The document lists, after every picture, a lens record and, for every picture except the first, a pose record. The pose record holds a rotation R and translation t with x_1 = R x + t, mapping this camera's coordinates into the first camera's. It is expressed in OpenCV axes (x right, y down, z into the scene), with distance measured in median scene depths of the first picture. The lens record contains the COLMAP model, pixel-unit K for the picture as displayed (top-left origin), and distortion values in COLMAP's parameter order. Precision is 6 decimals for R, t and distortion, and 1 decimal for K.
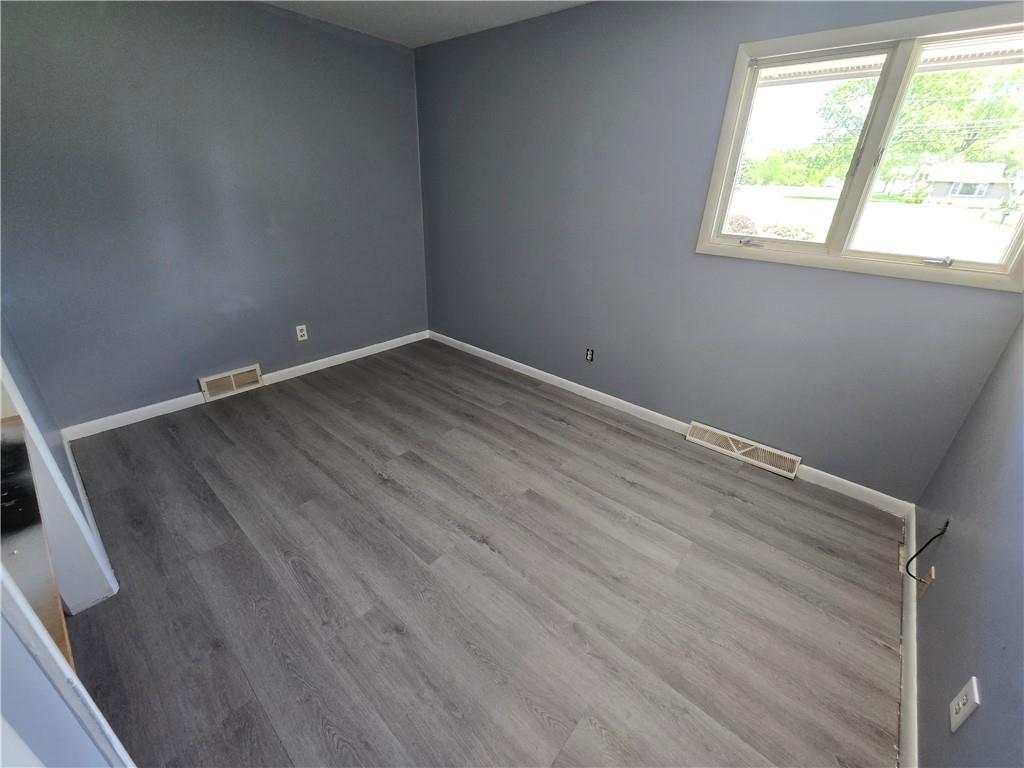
lens RADIAL K [[420.5, 0, 513.5], [0, 420.5, 381.5], [0, 0, 1]] dist [-0.003688, 0.000236]
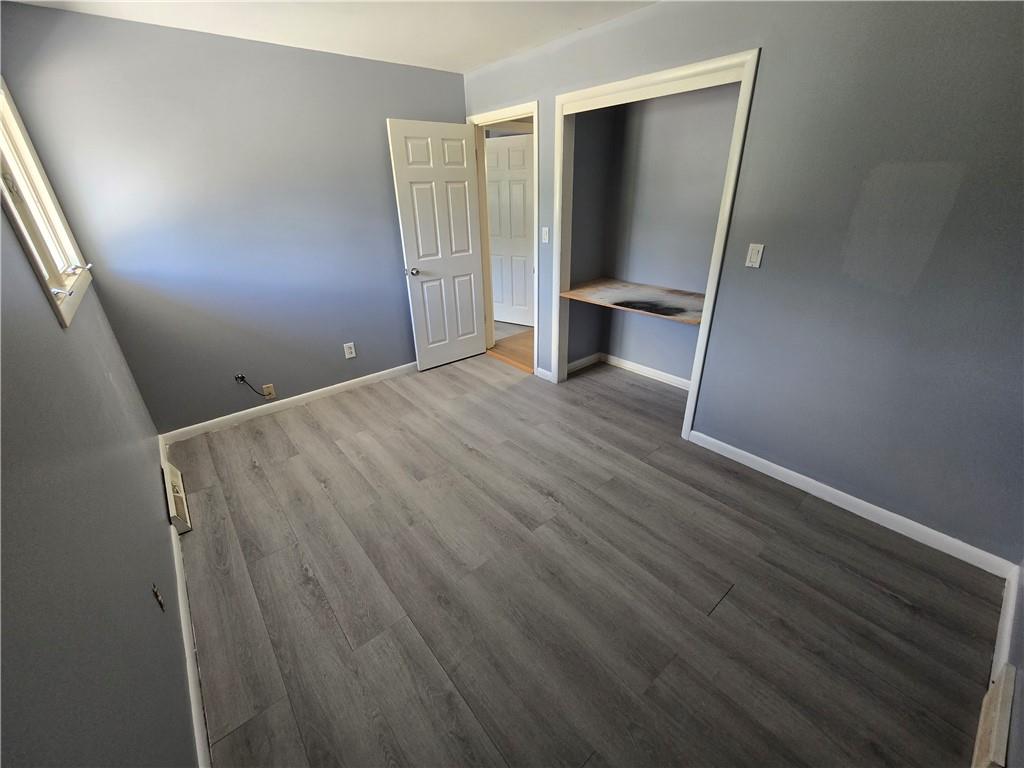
lens RADIAL K [[420.5, 0, 513.3], [0, 420.5, 384.7], [0, 0, 1]] dist [-0.003688, 0.000236]
pose [[-0.987630, -0.073171, 0.138680, -0.335487], [0.060545, 0.637889, 0.767745, -0.727265], [-0.144639, 0.766644, -0.625569, 1.434964]]
